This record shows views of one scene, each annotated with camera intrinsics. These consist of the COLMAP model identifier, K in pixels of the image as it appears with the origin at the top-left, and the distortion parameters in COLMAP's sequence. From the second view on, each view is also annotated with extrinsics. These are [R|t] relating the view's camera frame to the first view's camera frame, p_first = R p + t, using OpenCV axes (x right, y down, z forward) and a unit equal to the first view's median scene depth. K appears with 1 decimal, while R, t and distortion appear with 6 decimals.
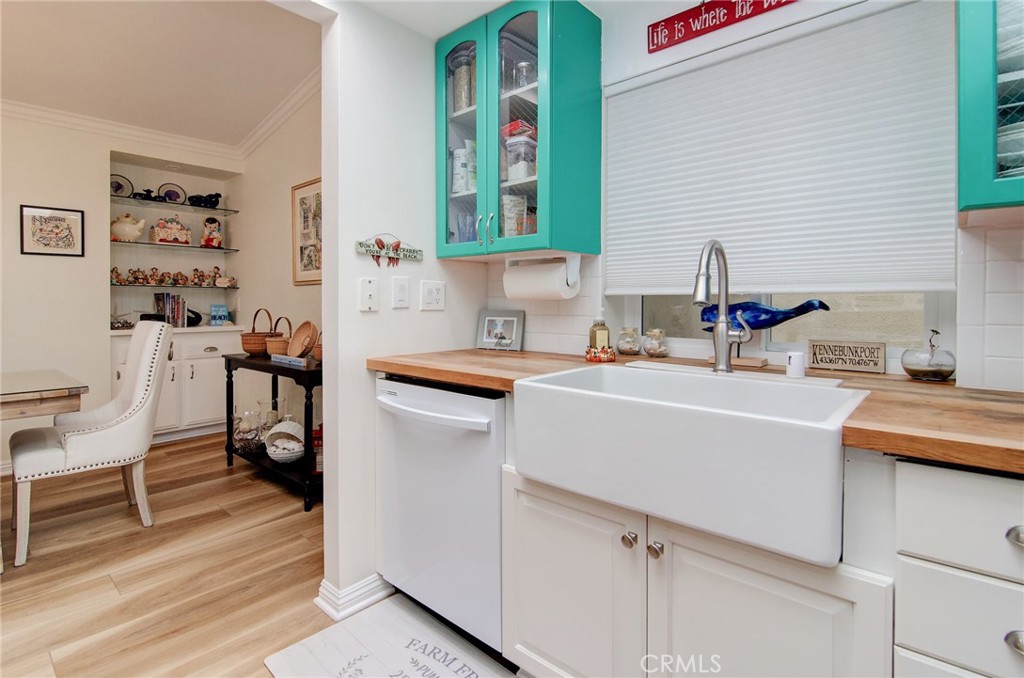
lens RADIAL K [[498.9, 0, 514.4], [0, 498.9, 302.4], [0, 0, 1]] dist [-0.001933, -0.000837]
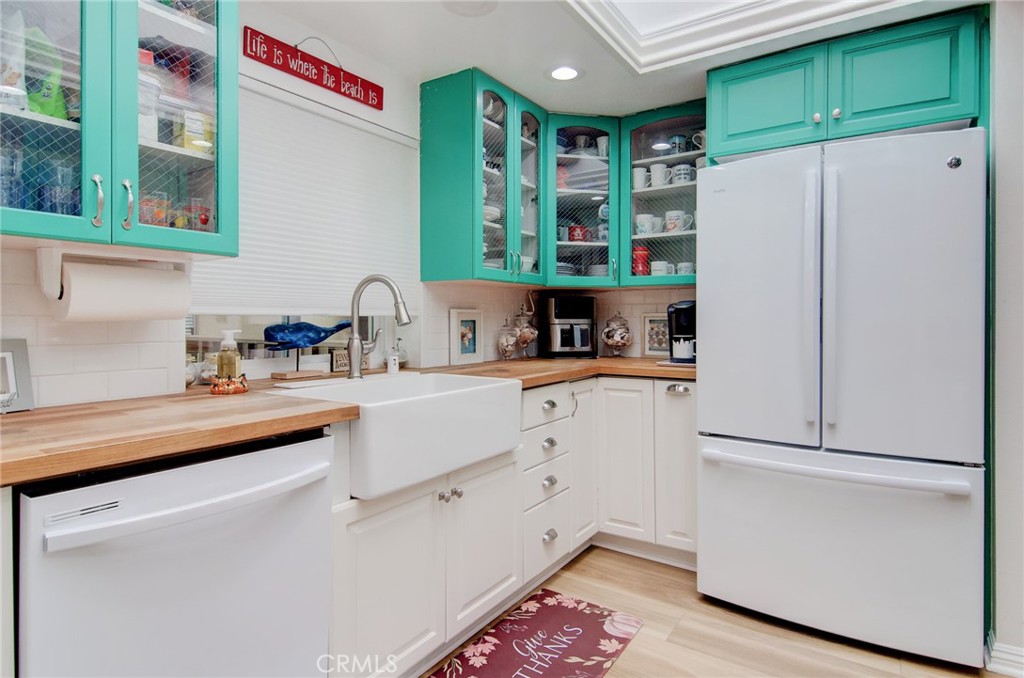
lens RADIAL K [[553.6, 0, 516.2], [0, 553.6, 323.1], [0, 0, 1]] dist [0.019861, -0.028462]
pose [[-0.139233, -0.003745, 0.990253, -0.912552], [0.005385, 0.999975, 0.004539, -0.002436], [-0.990245, 0.005964, -0.139209, 0.714820]]
